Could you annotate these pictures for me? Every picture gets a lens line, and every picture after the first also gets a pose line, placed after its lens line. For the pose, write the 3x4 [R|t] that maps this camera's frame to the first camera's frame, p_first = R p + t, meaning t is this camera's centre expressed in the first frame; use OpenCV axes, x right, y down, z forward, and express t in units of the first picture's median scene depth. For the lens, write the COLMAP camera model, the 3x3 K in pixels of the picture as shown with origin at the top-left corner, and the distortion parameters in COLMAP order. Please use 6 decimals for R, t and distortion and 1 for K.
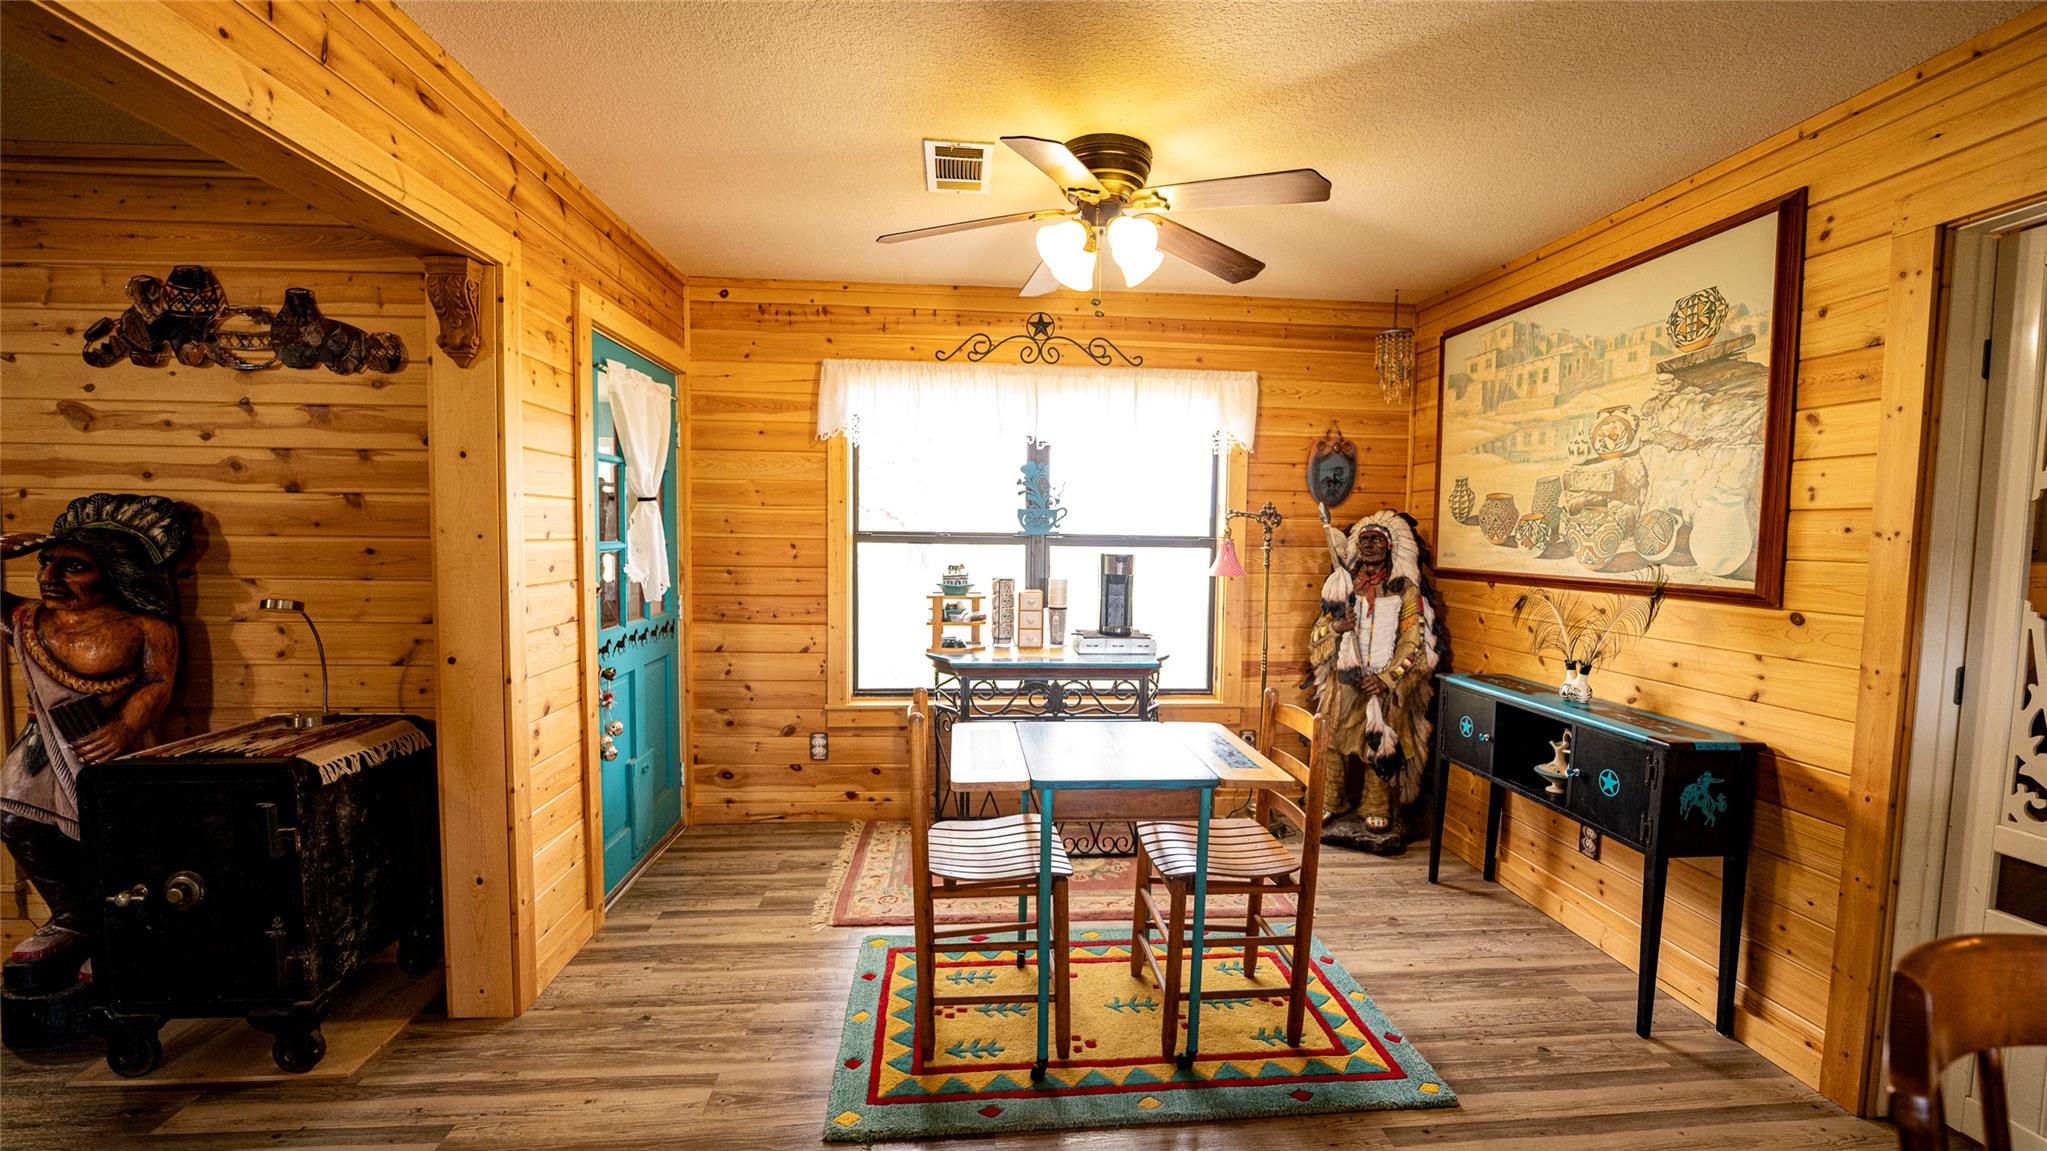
lens RADIAL K [[833.0, 0, 1026.3], [0, 833.0, 586.5], [0, 0, 1]] dist [-0.024900, 0.001158]
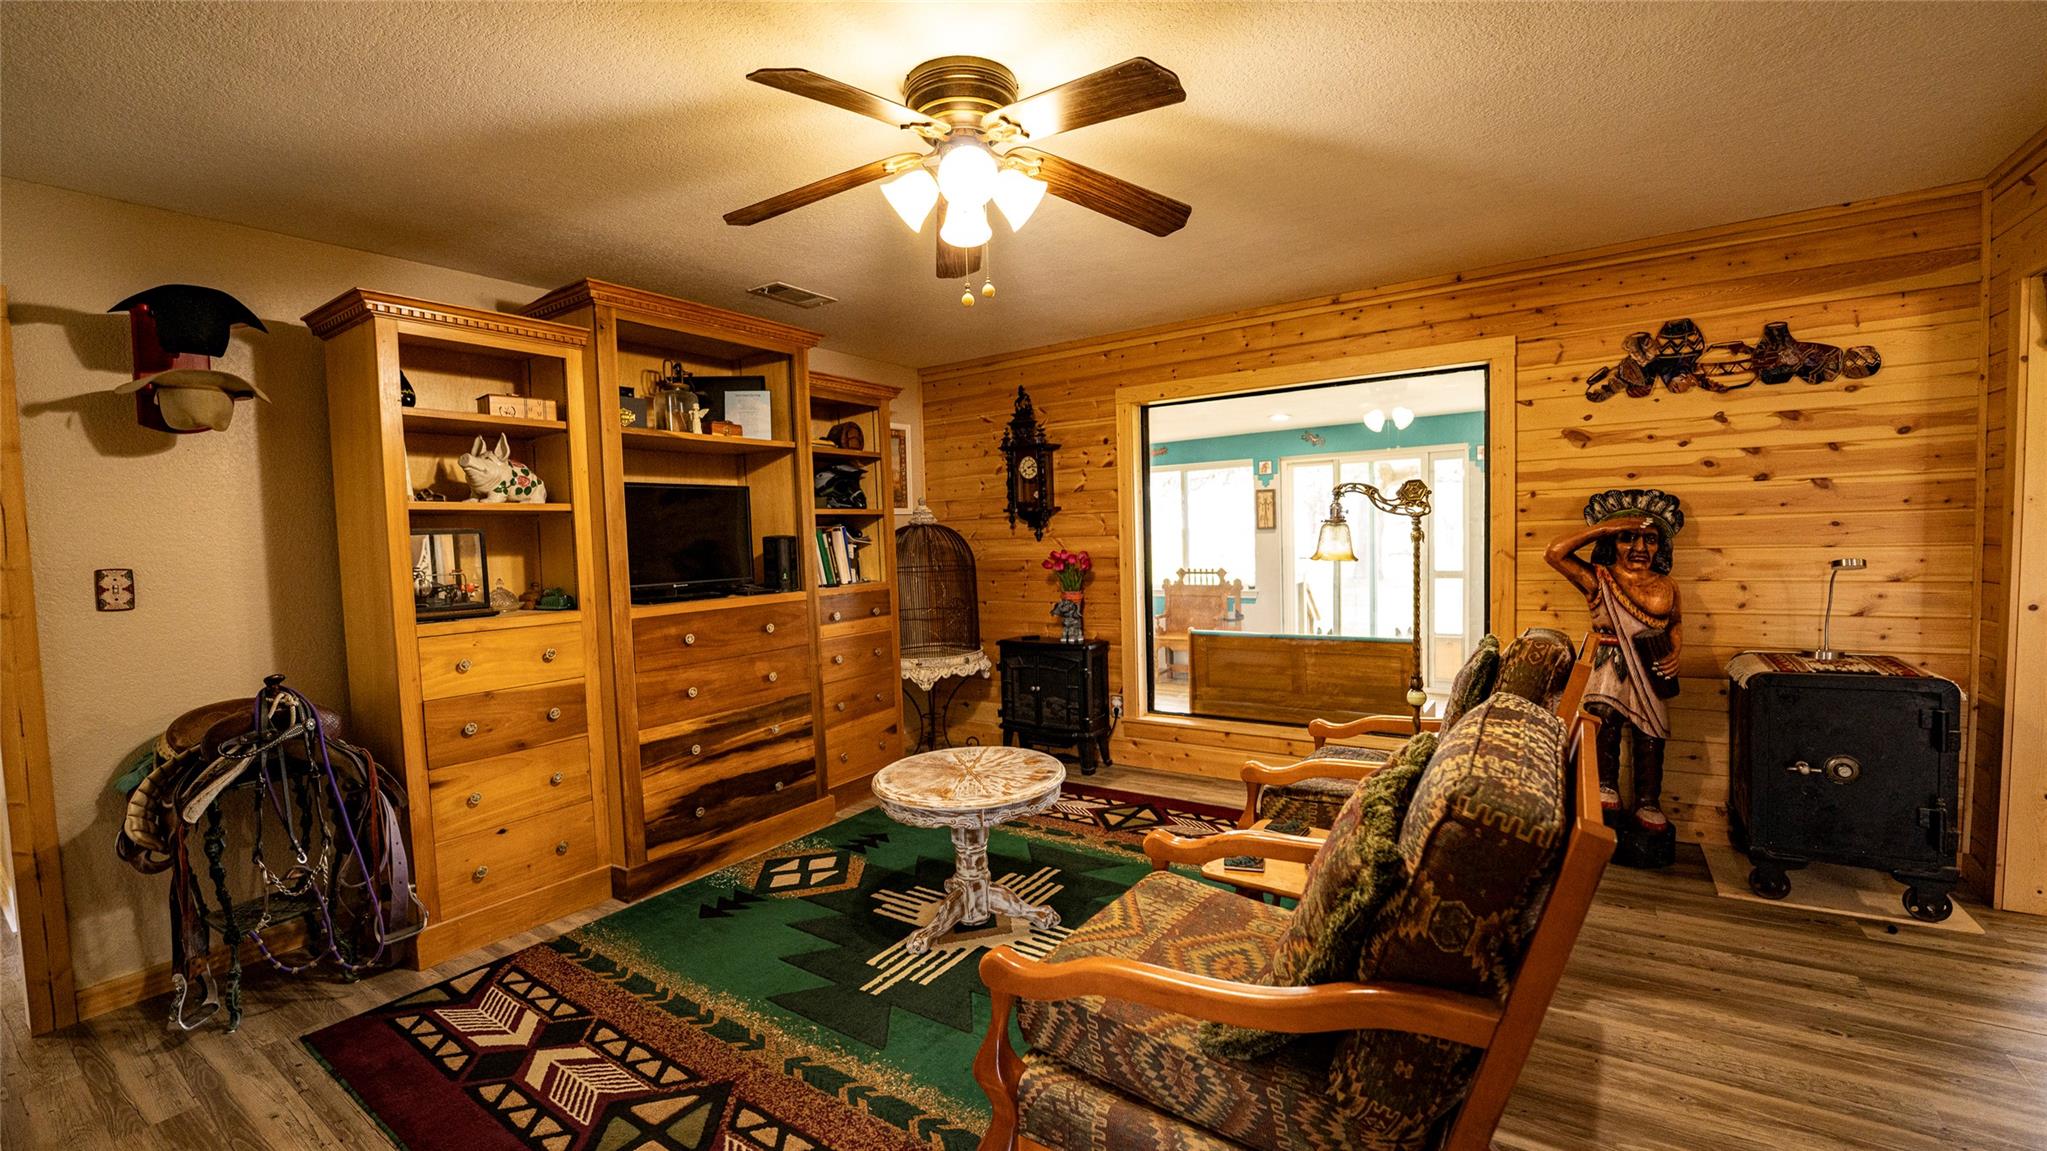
lens RADIAL K [[833.0, 0, 1022.2], [0, 833.0, 581.5], [0, 0, 1]] dist [-0.024900, 0.001158]
pose [[0.774101, -0.006091, -0.633032, -0.827693], [0.004129, 0.999981, -0.004573, 0.038614], [0.633048, 0.000926, 0.774112, -0.625534]]
